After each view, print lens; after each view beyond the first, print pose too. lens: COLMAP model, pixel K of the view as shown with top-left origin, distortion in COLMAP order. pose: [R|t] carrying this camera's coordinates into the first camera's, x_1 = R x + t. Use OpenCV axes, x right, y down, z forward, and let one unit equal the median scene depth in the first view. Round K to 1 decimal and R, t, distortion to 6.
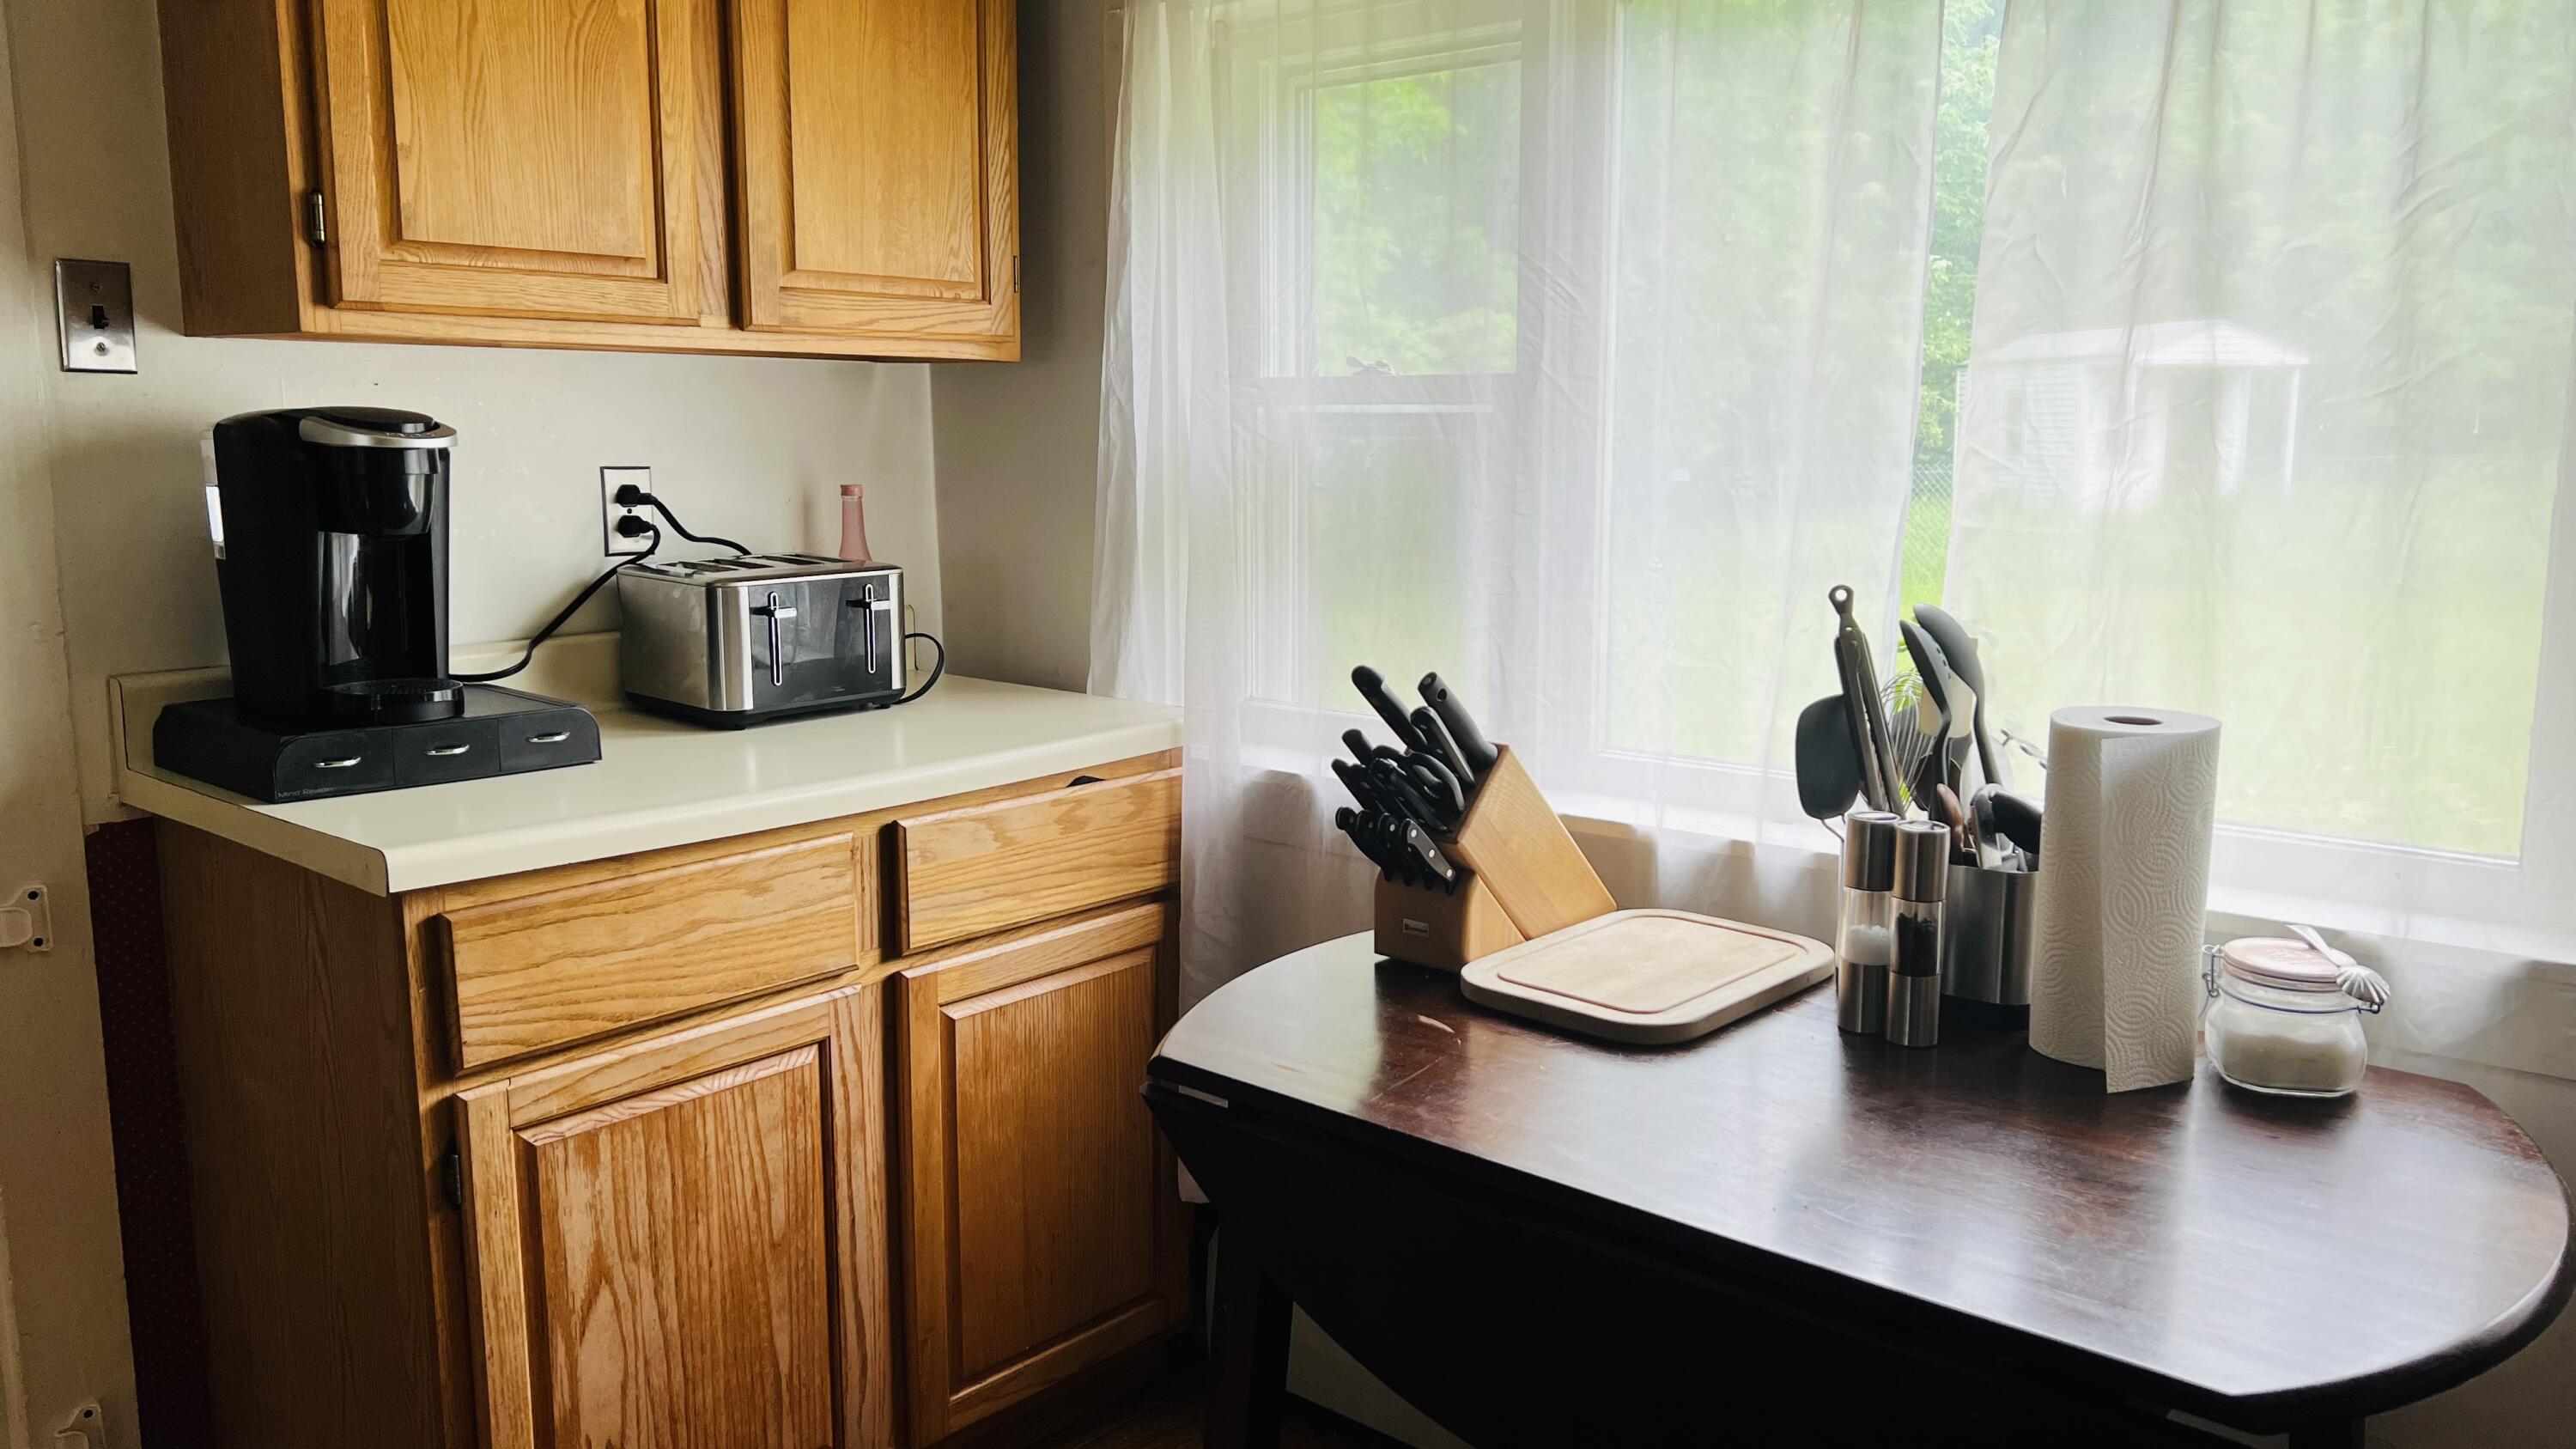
lens RADIAL K [[1930.8, 0, 1288.0], [0, 1930.8, 724.5], [0, 0, 1]] dist [0.000339, -0.004542]
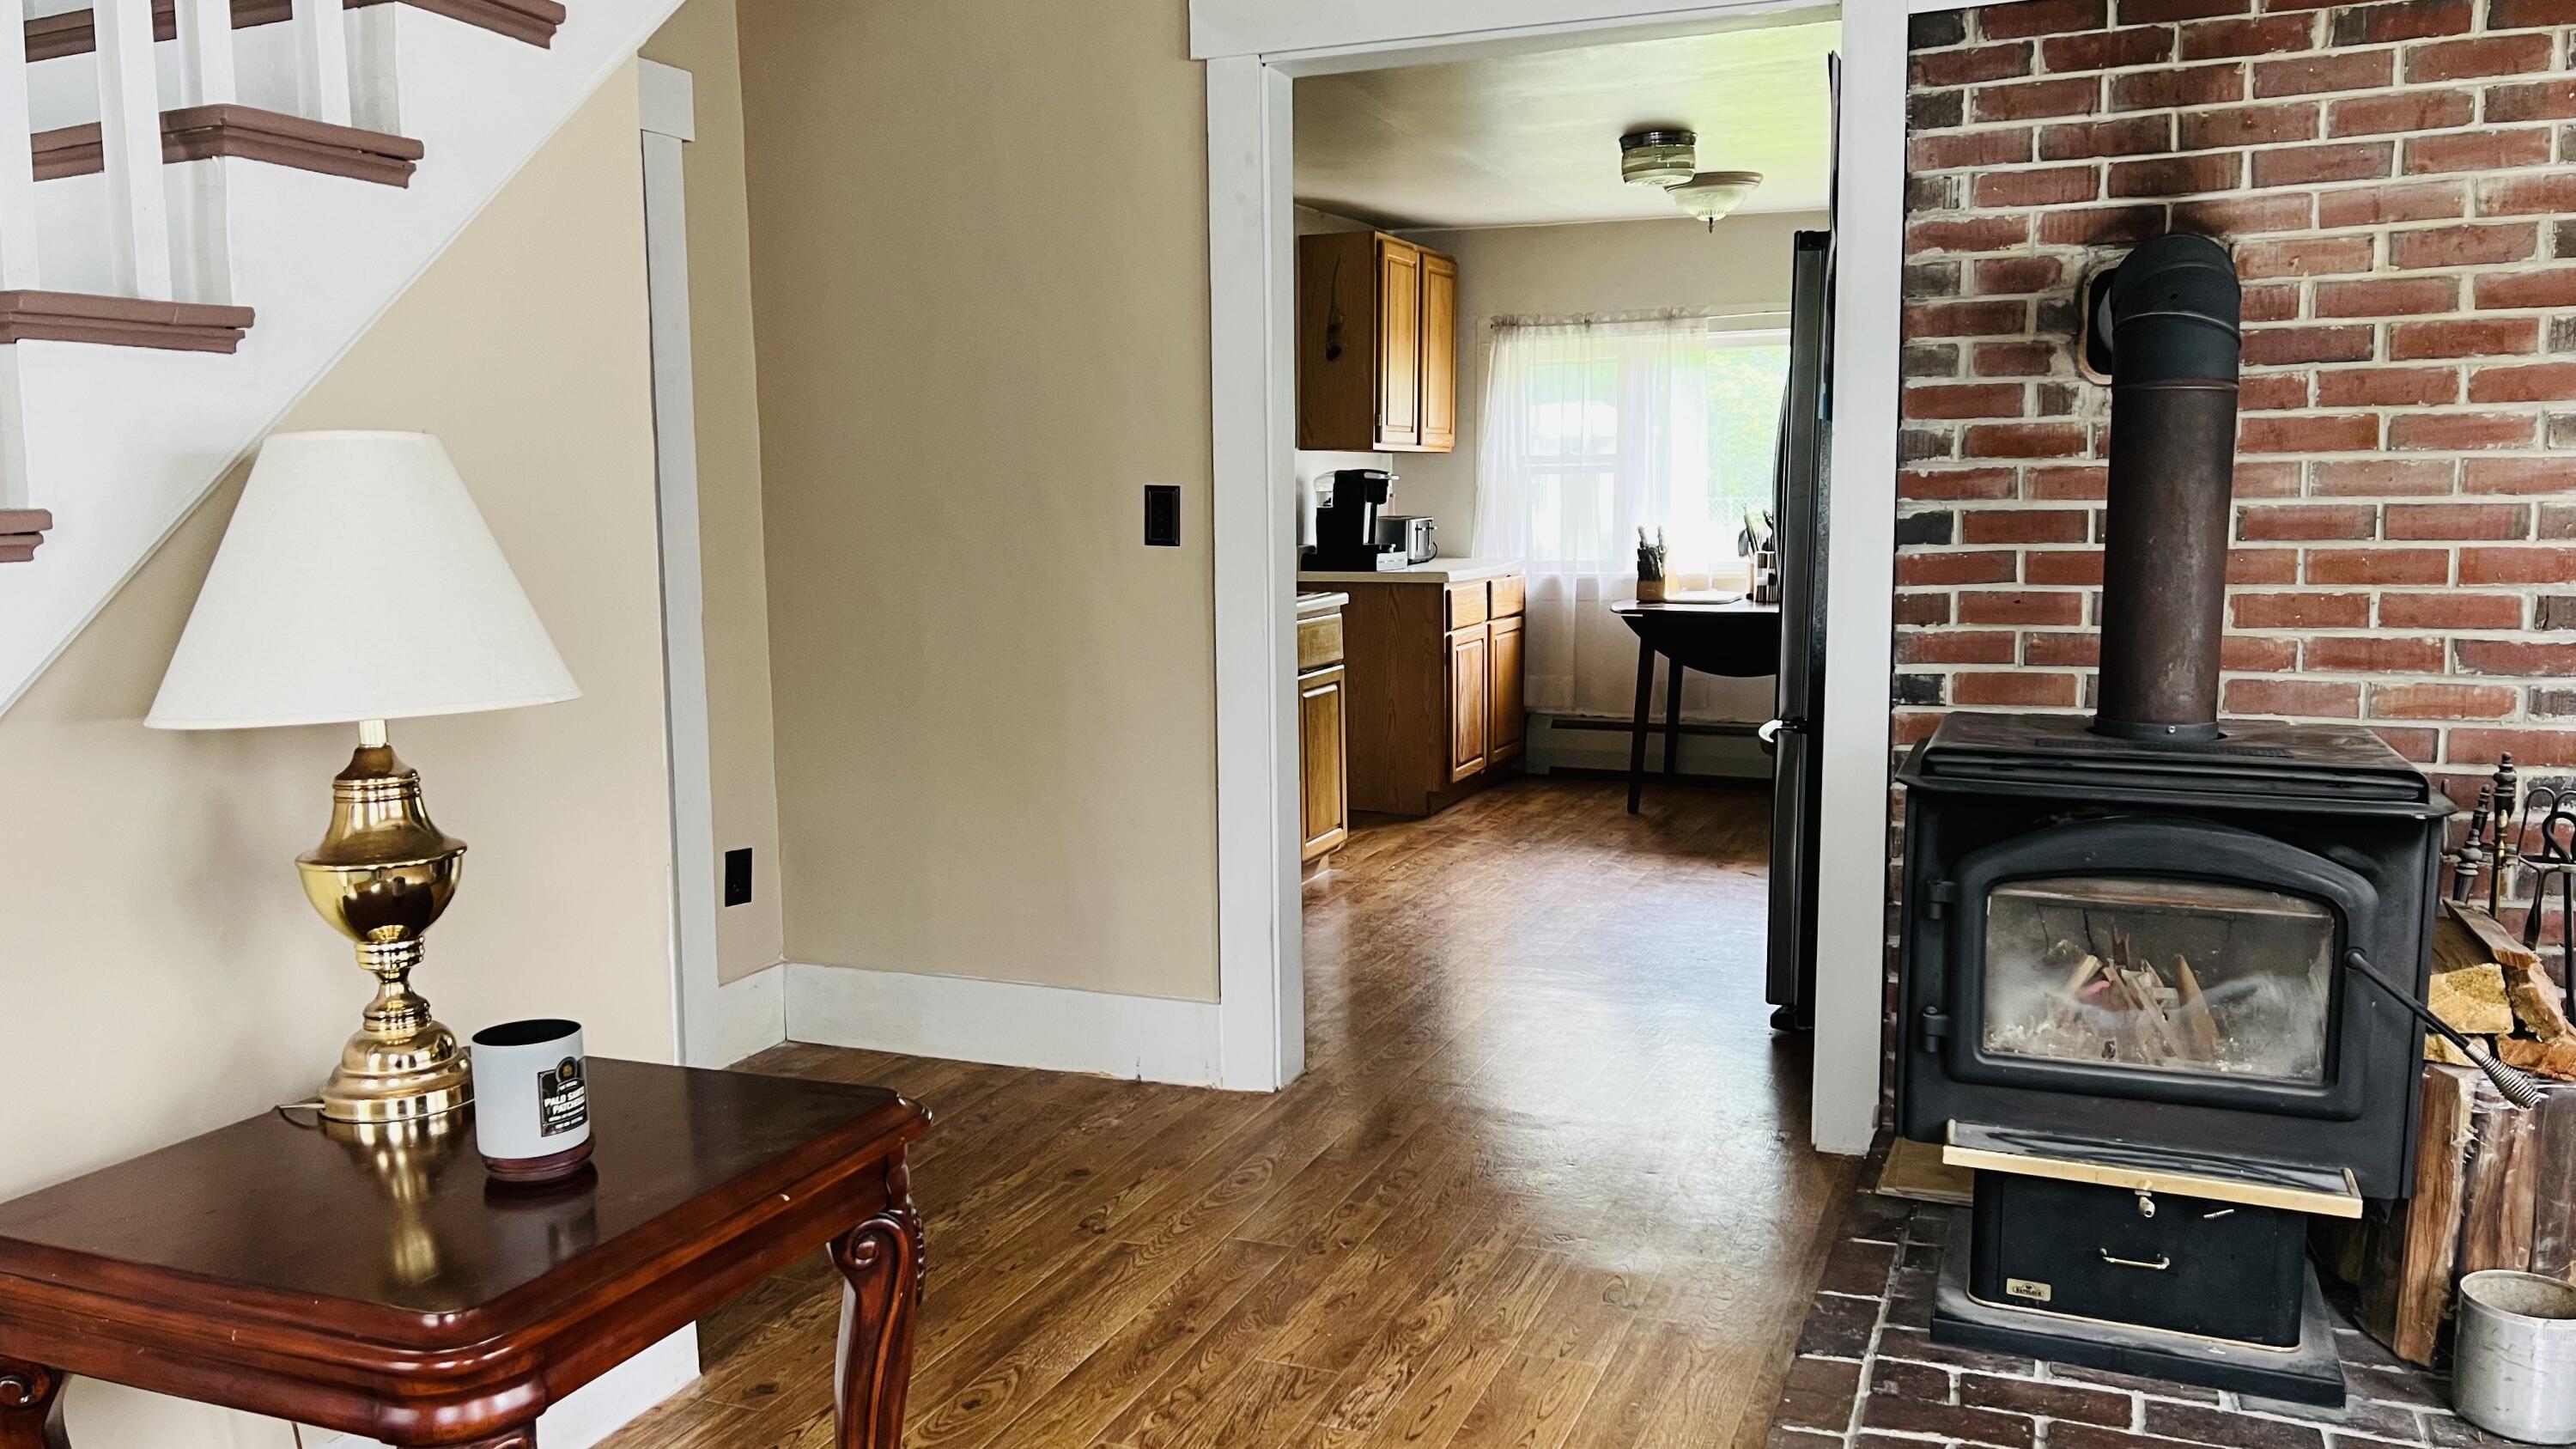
lens RADIAL K [[1930.8, 0, 1288.0], [0, 1930.8, 724.5], [0, 0, 1]] dist [0.000339, -0.004542]
pose [[0.949092, -0.053309, 0.310455, -1.887083], [0.060948, 0.998029, -0.014953, 0.387050], [-0.309046, 0.033113, 0.950471, -2.568519]]
